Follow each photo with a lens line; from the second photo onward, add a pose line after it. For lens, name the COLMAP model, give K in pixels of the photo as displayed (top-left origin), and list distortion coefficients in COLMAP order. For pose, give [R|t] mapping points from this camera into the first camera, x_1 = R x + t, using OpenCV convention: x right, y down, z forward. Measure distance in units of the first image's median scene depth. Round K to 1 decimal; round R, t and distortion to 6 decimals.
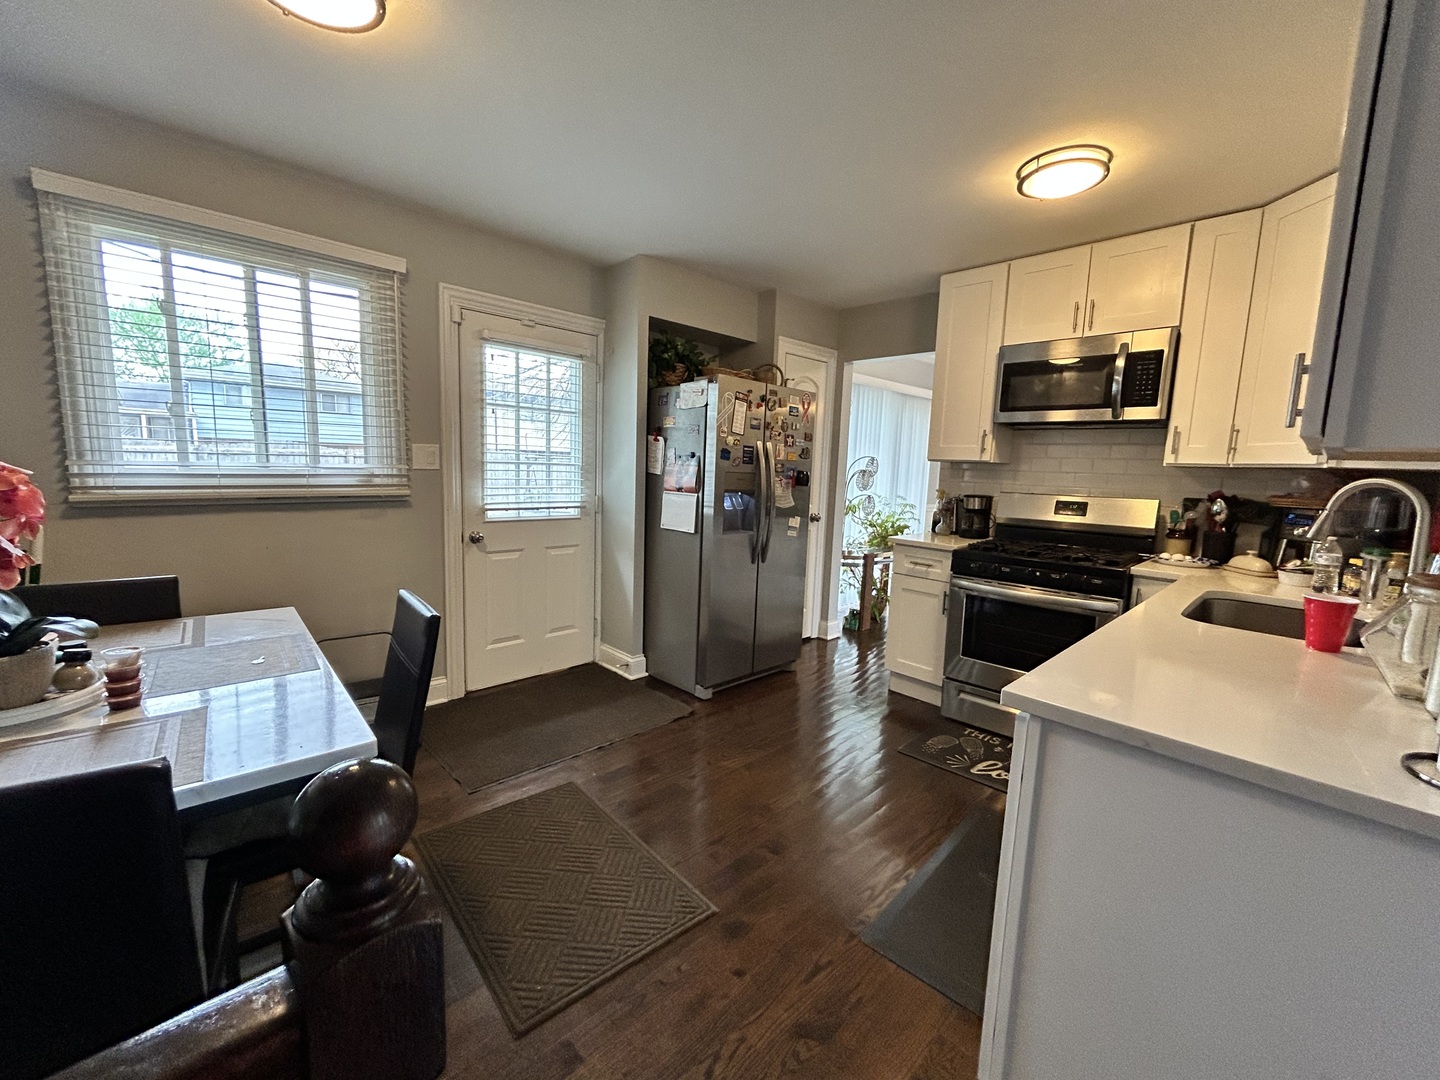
lens RADIAL K [[583.5, 0, 725.0], [0, 583.5, 536.4], [0, 0, 1]] dist [0.000198, -0.001007]
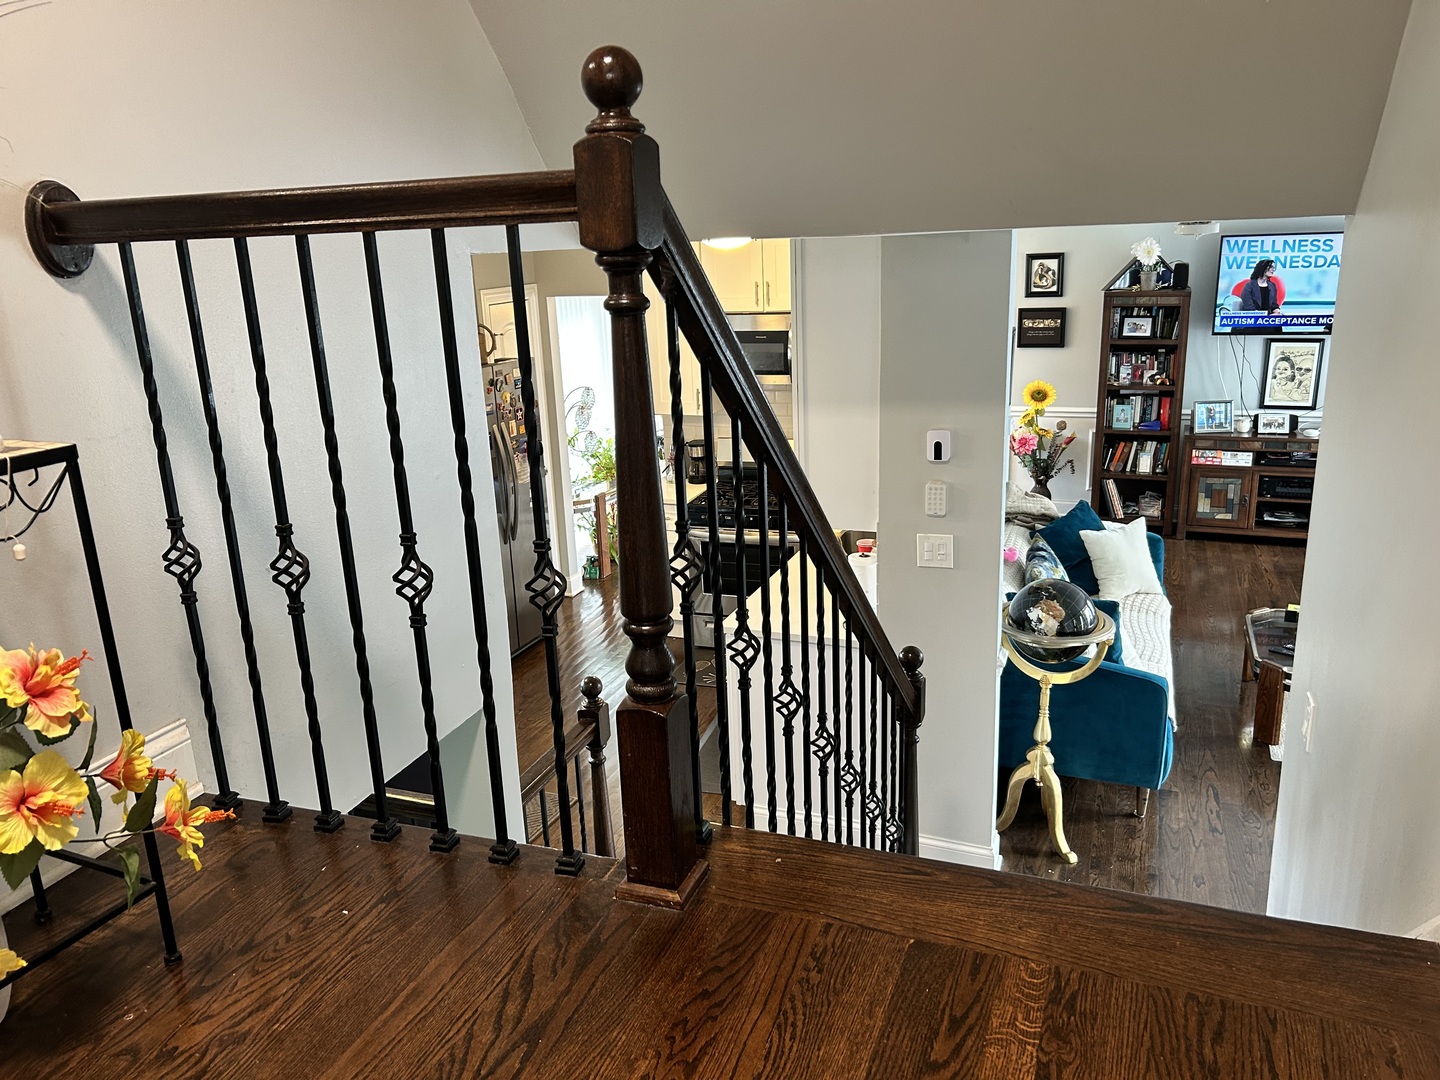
lens RADIAL K [[1084.5, 0, 723.6], [0, 1084.5, 537.5], [0, 0, 1]] dist [0.032271, -0.012474]
pose [[0.906376, -0.182542, 0.380999, -0.238752], [0.120711, 0.976137, 0.180516, -0.190332], [-0.404859, -0.117624, 0.906782, -0.634036]]
